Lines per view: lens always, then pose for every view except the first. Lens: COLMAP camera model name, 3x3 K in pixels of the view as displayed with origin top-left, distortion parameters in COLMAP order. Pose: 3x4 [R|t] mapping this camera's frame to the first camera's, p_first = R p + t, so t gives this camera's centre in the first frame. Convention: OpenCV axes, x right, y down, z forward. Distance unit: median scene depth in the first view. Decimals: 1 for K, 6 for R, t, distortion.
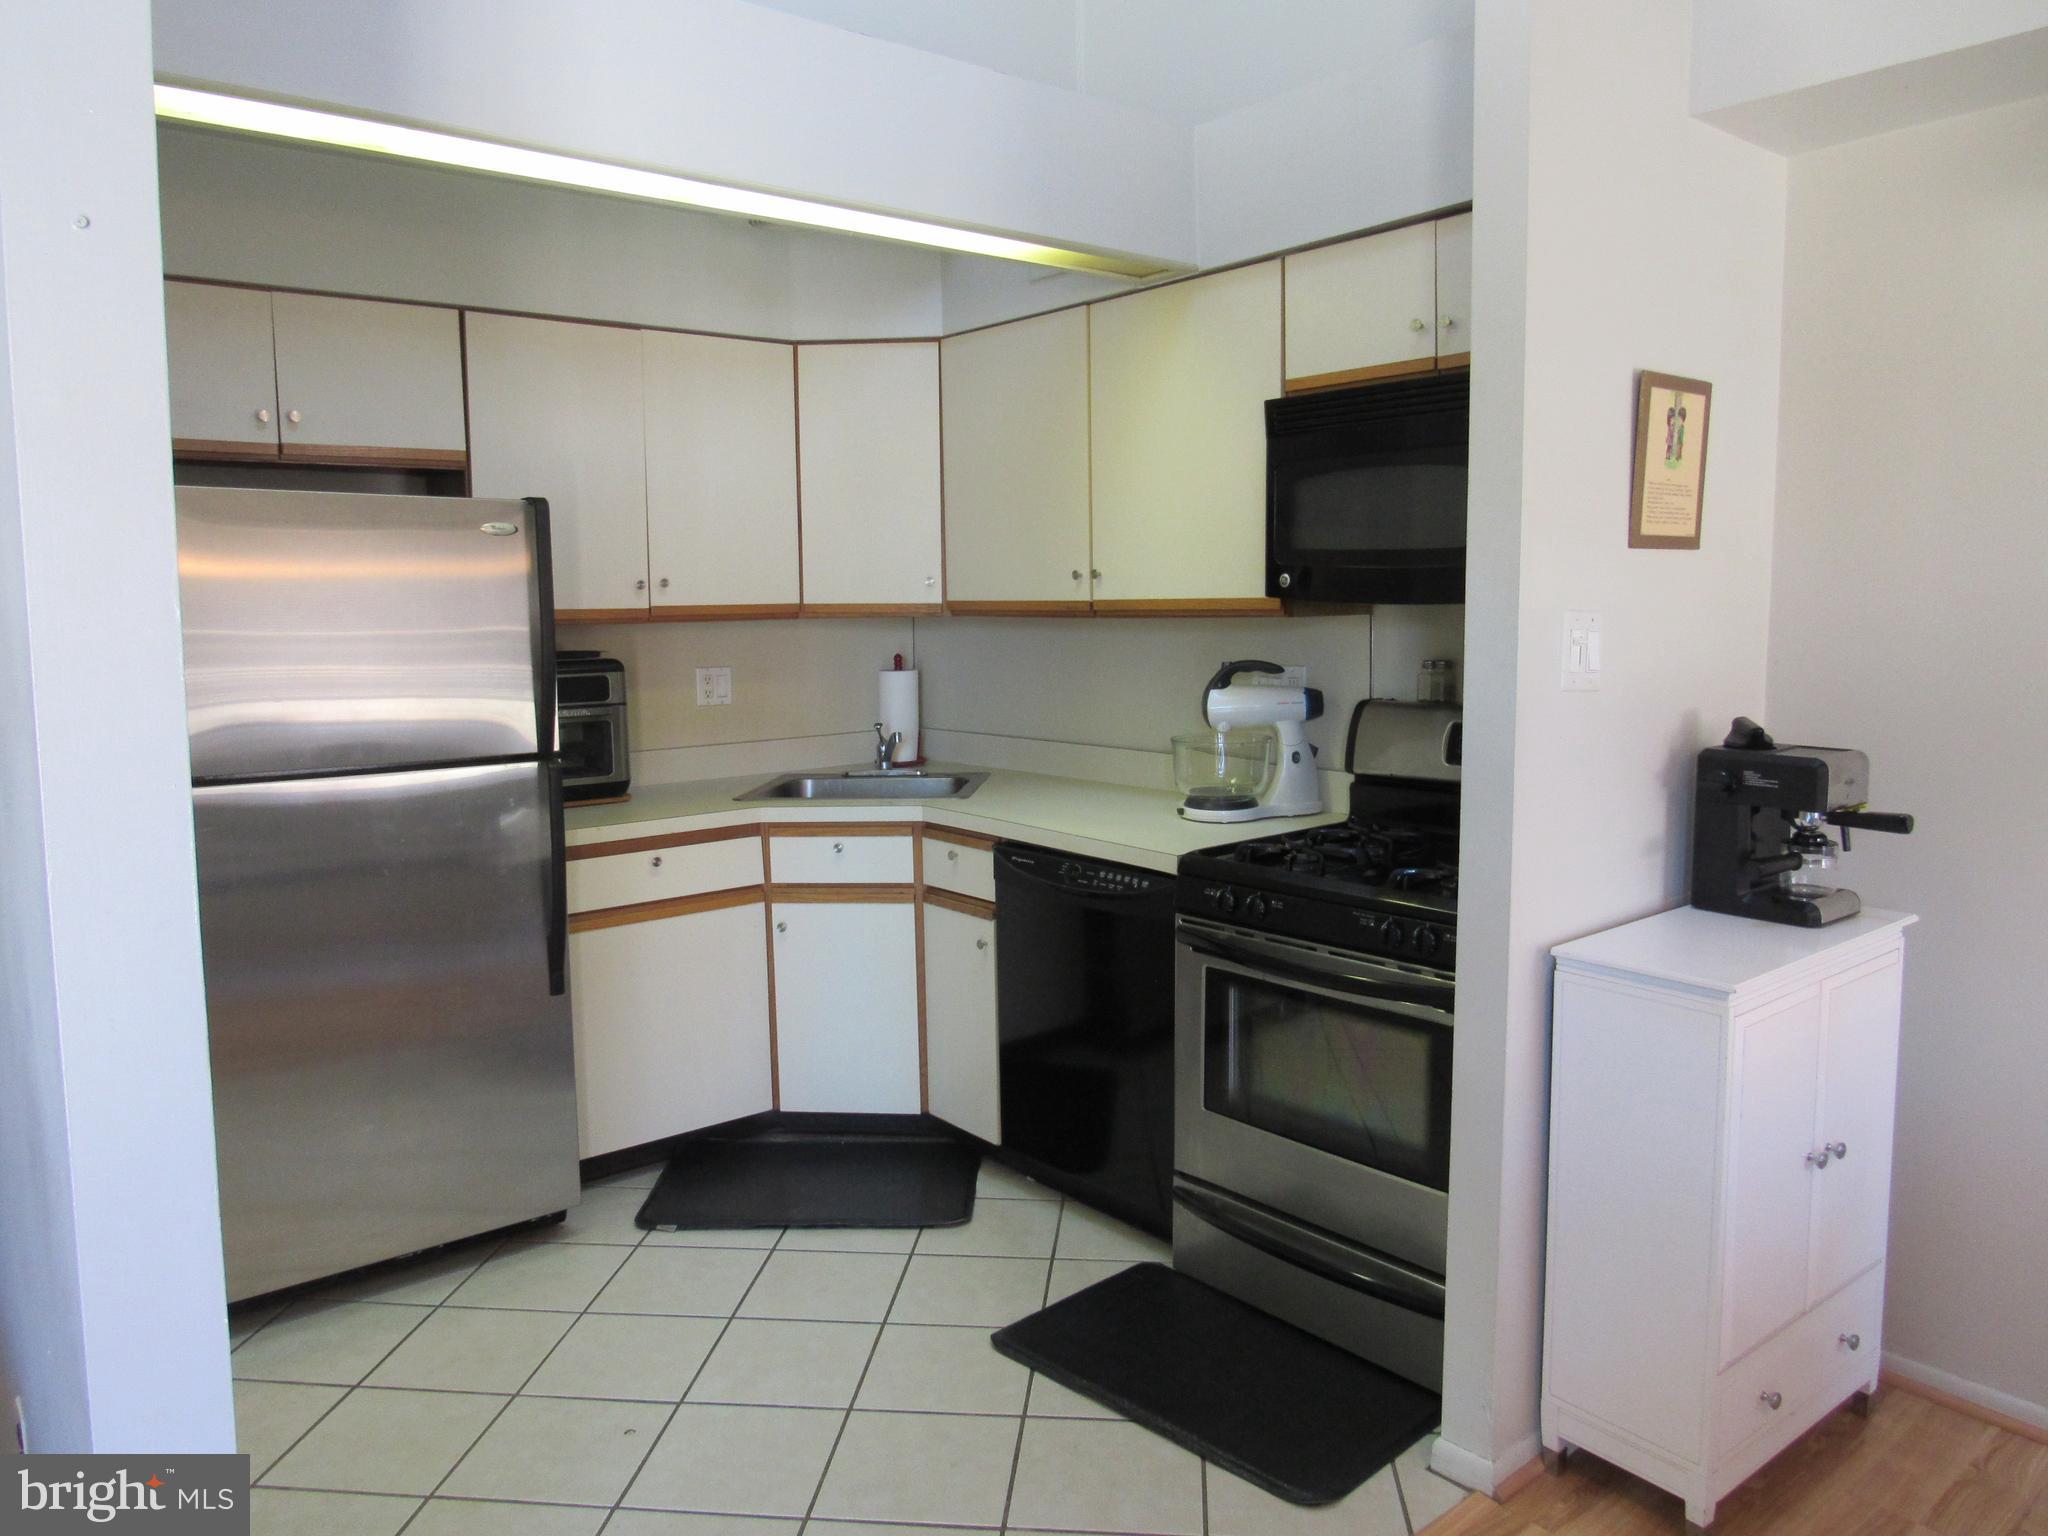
lens RADIAL K [[1470.2, 0, 1024.0], [0, 1470.2, 768.0], [0, 0, 1]] dist [-0.025639, -0.002171]
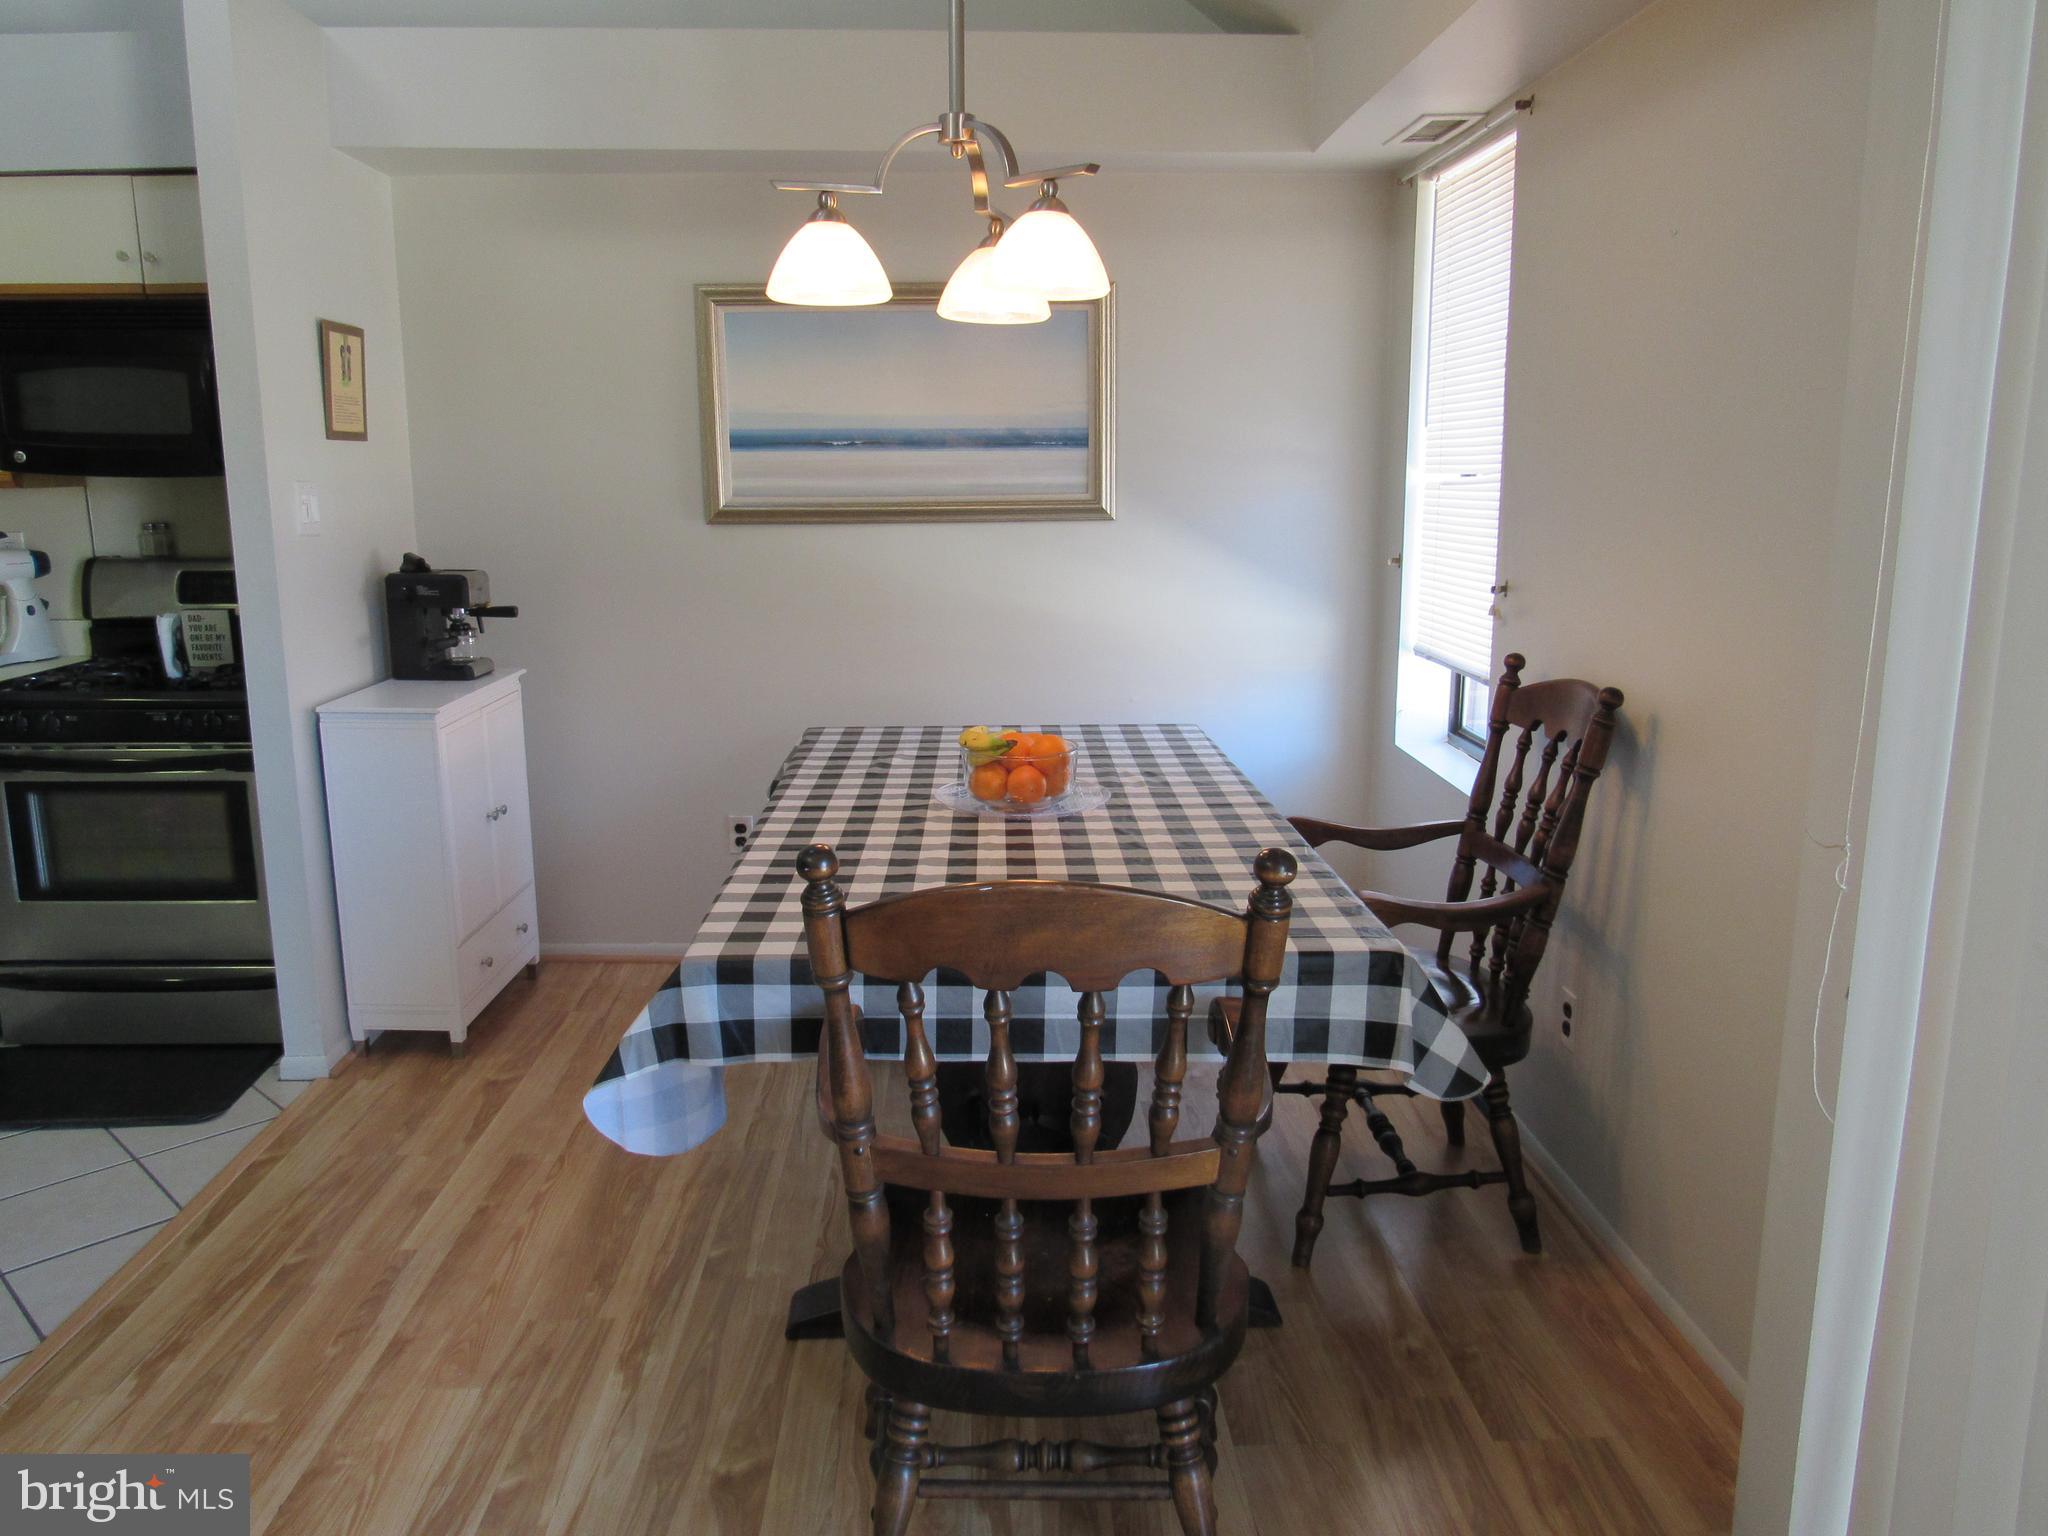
lens RADIAL K [[1455.1, 0, 1016.5], [0, 1455.1, 765.5], [0, 0, 1]] dist [-0.026664, 0.000613]
pose [[0.608554, -0.144499, 0.780245, -0.262760], [0.080346, 0.989447, 0.120577, 0.042469], [-0.789434, -0.010688, 0.613742, -0.342240]]
